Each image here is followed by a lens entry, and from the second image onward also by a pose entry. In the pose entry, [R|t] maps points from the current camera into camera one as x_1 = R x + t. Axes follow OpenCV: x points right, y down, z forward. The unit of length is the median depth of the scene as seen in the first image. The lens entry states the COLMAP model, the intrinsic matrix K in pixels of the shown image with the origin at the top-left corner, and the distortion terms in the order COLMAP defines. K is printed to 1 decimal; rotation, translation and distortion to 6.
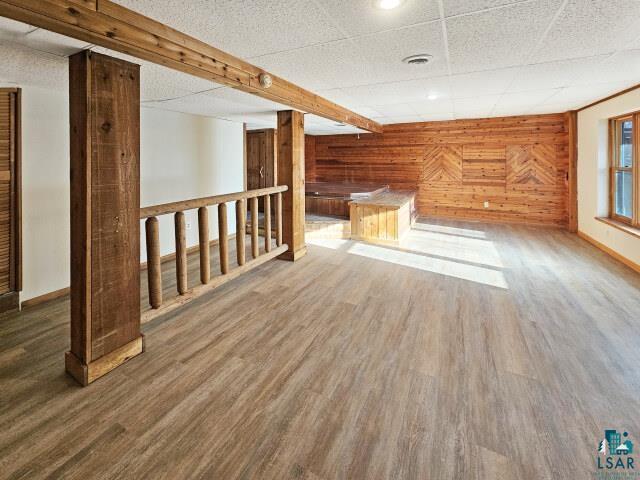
lens RADIAL K [[264.3, 0, 320.0], [0, 264.3, 240.0], [0, 0, 1]] dist [0.001638, 0.000480]
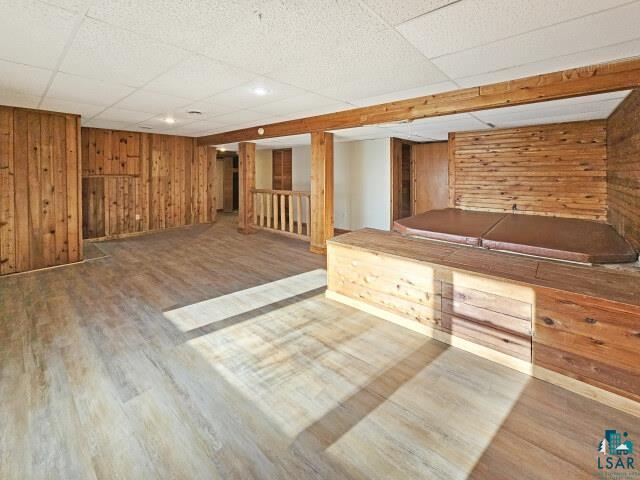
lens RADIAL K [[264.3, 0, 320.0], [0, 264.3, 240.0], [0, 0, 1]] dist [0.001638, 0.000480]
pose [[-0.251501, 0.240828, -0.937416, 1.433237], [-0.273992, 0.911212, 0.307606, -0.502185], [0.928265, 0.334208, -0.163186, 1.638699]]
